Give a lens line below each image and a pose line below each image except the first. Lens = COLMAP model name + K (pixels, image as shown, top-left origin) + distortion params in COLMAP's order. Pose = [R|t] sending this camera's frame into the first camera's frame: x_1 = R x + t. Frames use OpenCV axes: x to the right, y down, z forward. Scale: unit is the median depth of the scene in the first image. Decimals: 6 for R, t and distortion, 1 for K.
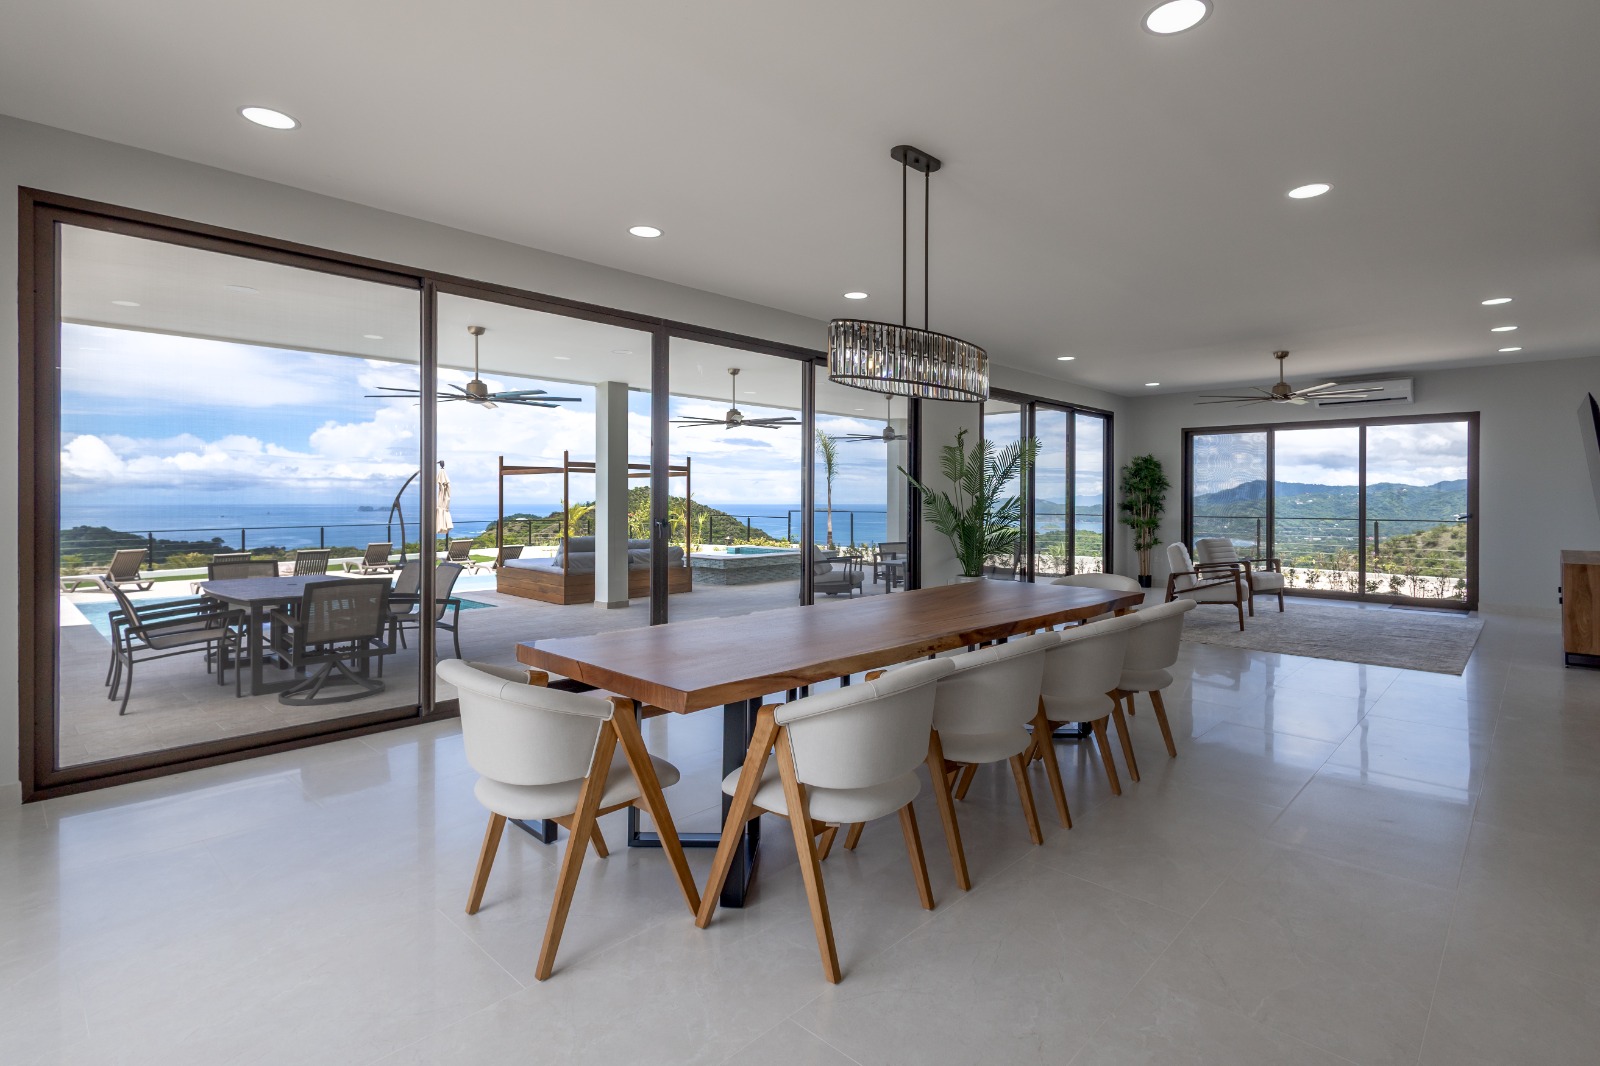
lens RADIAL K [[819.7, 0, 800.6], [0, 819.7, 523.4], [0, 0, 1]] dist [-0.029099, -0.000319]
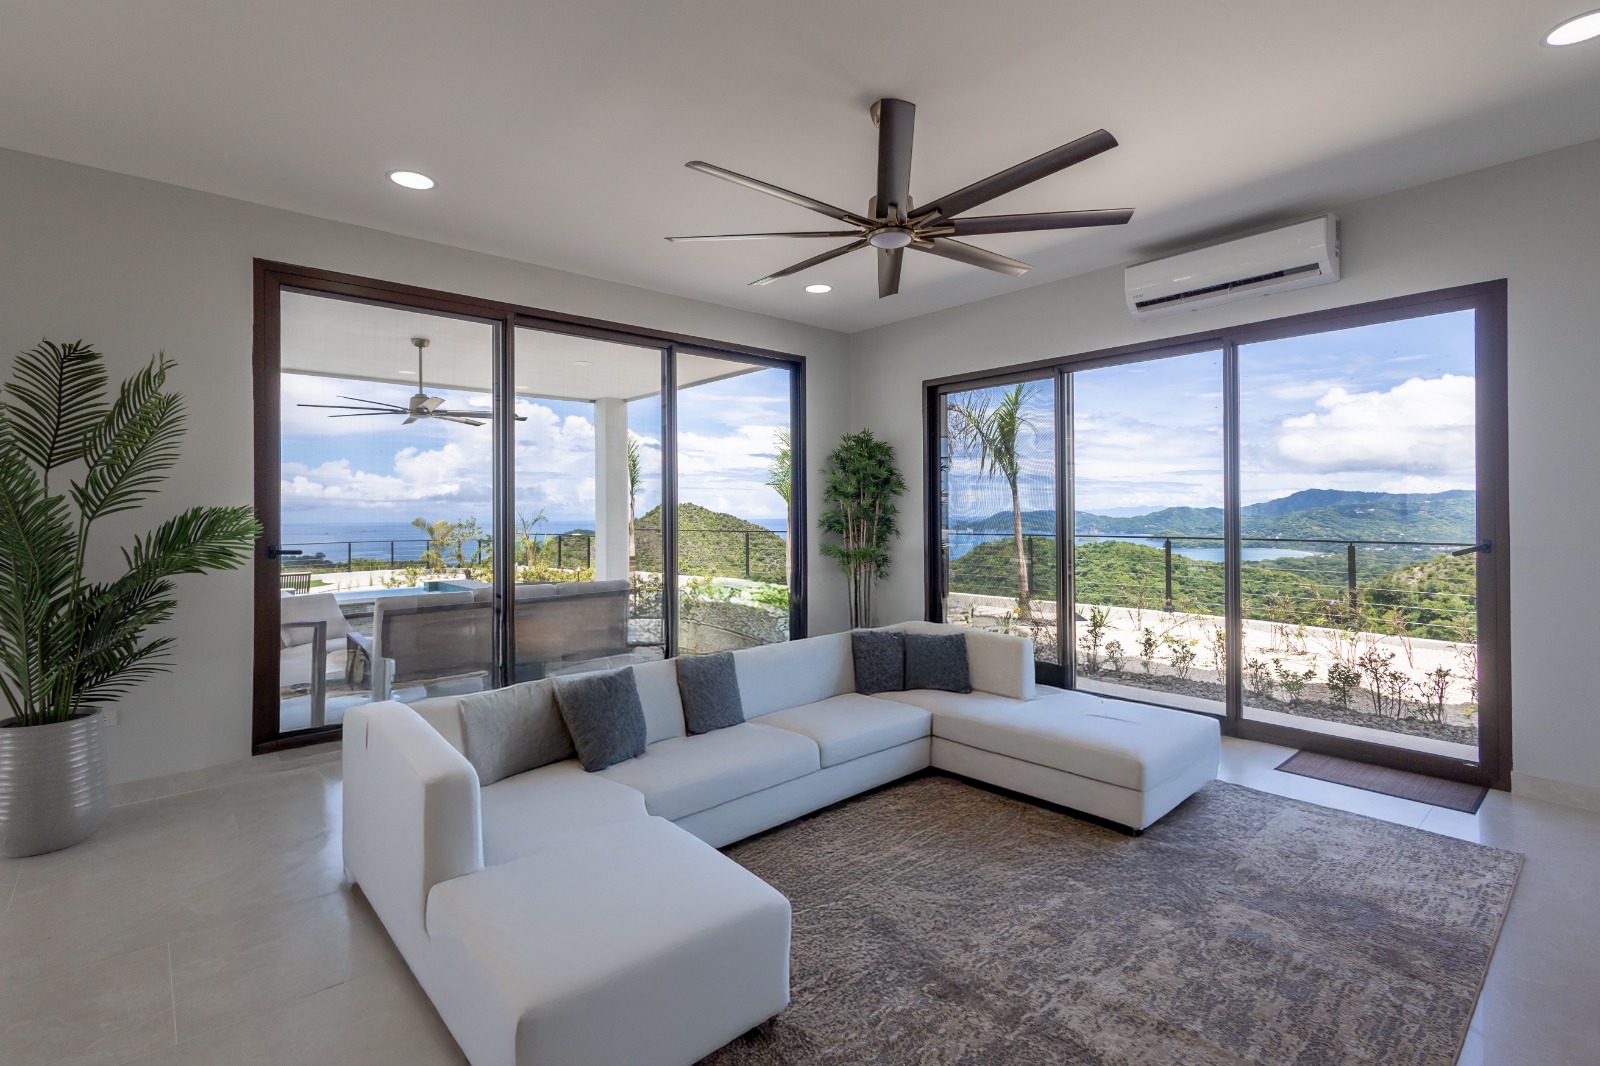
lens RADIAL K [[764.8, 0, 797.0], [0, 764.8, 526.2], [0, 0, 1]] dist [-0.014875, 0.001805]
pose [[0.995364, -0.008321, -0.095819, 0.374258], [0.007022, 0.999879, -0.013880, -0.011345], [0.095923, 0.013143, 0.995302, 0.419691]]
